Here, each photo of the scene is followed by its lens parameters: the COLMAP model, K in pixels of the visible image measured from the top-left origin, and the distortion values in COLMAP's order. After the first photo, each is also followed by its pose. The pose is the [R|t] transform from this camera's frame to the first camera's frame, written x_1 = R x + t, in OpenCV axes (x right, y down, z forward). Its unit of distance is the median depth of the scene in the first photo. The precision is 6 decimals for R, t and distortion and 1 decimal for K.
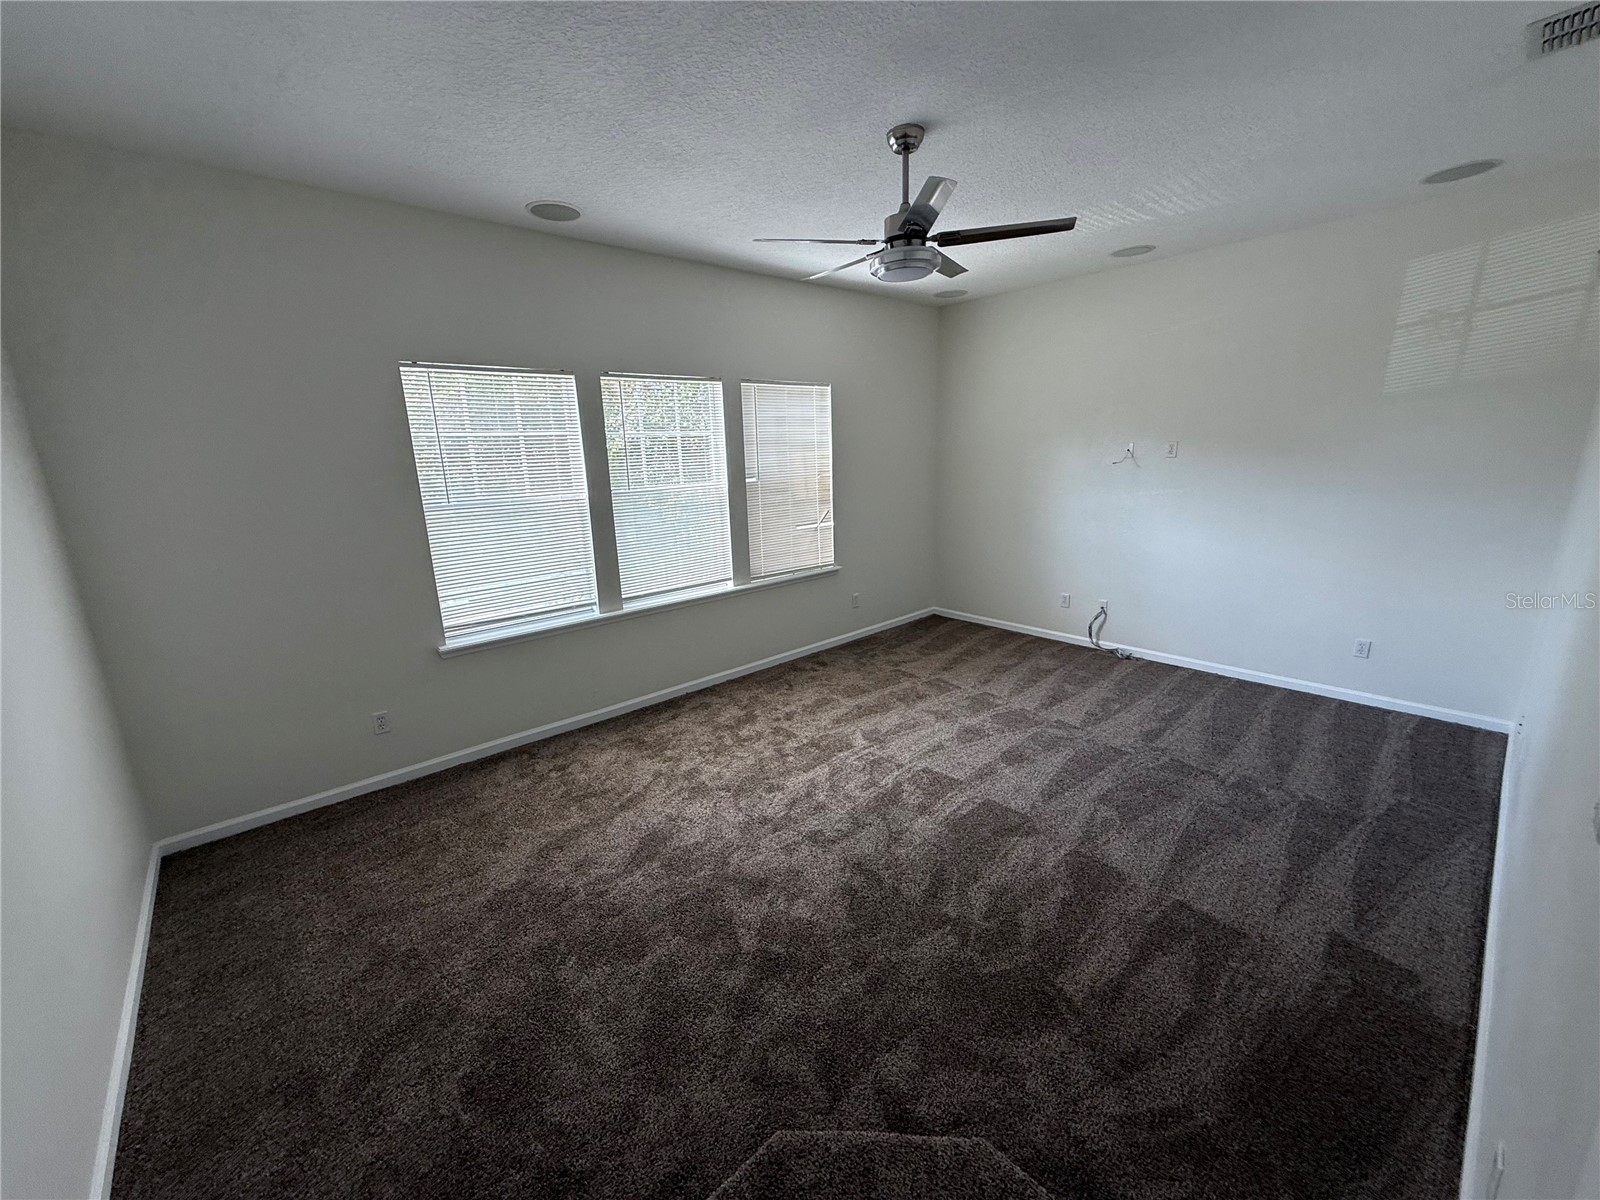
lens RADIAL K [[638.8, 0, 799.3], [0, 638.8, 602.8], [0, 0, 1]] dist [-0.000365, -0.000267]
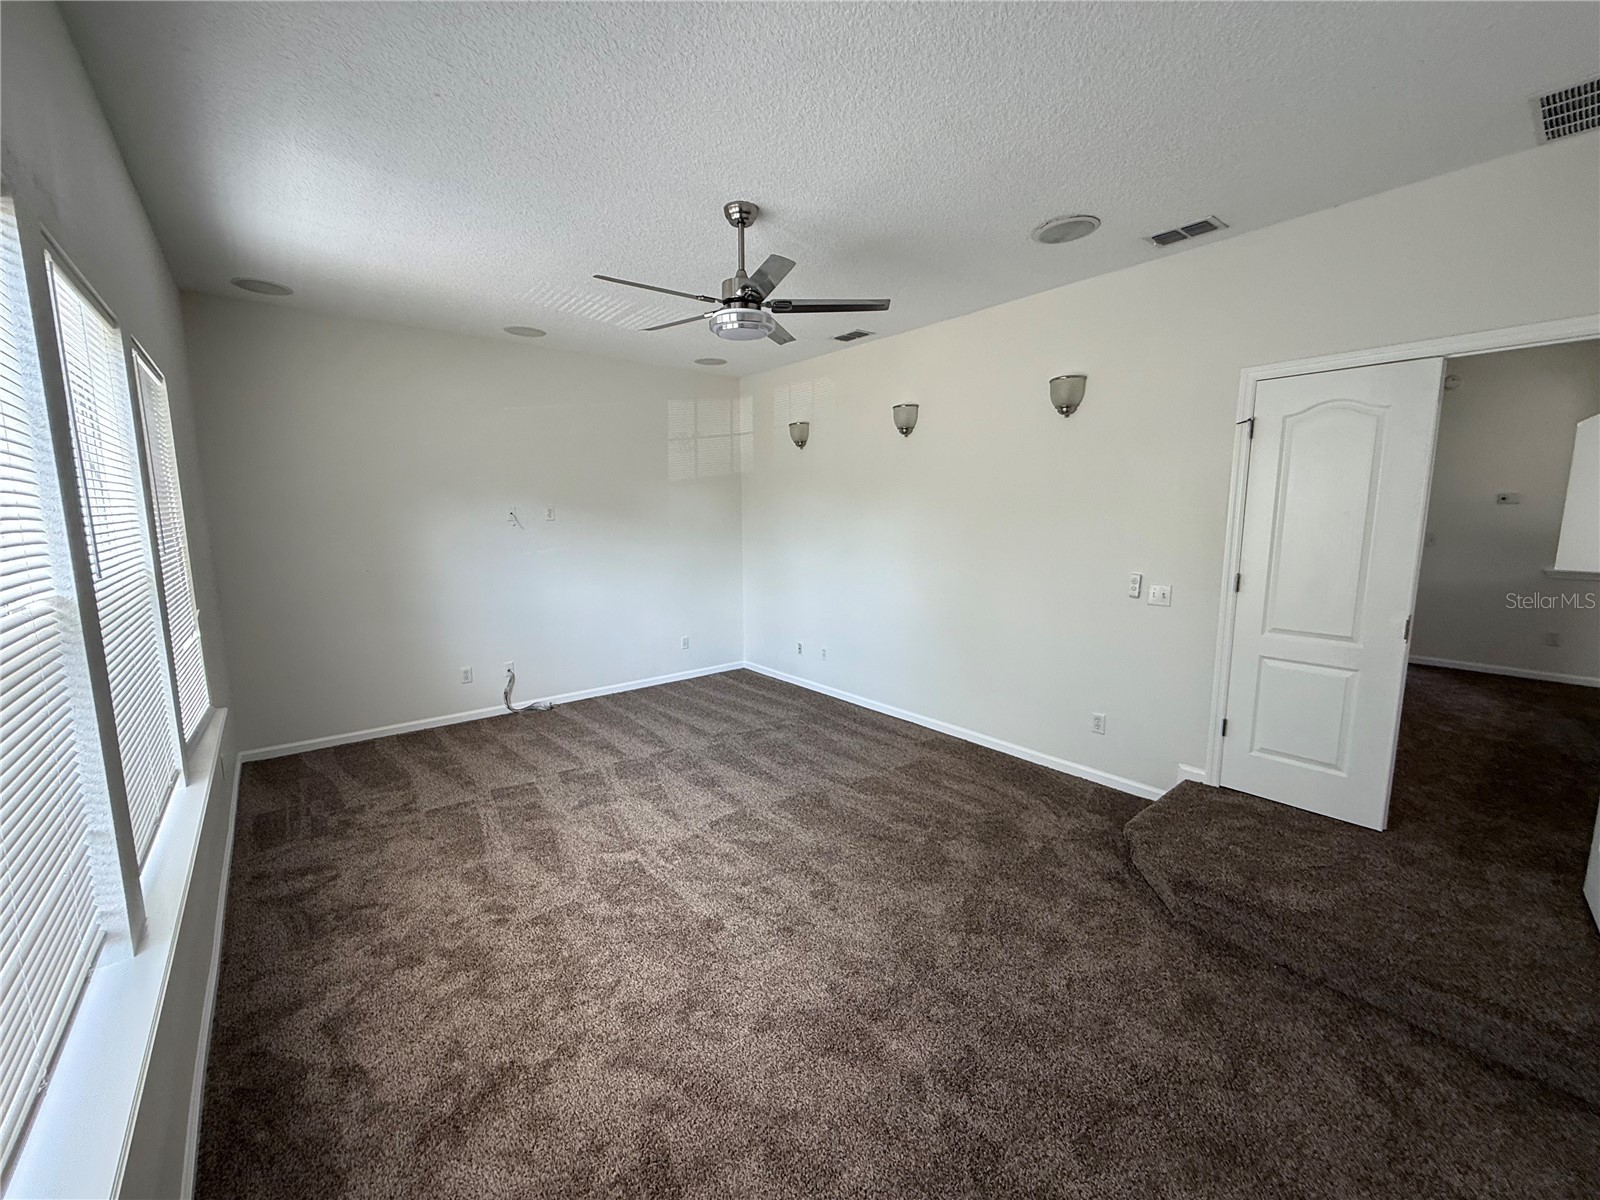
lens RADIAL K [[638.8, 0, 798.7], [0, 638.8, 597.1], [0, 0, 1]] dist [-0.000365, -0.000267]
pose [[0.037418, -0.104104, 0.993862, -0.613428], [0.241450, 0.966033, 0.092098, -0.108357], [-0.969692, 0.236522, 0.061283, 0.622169]]
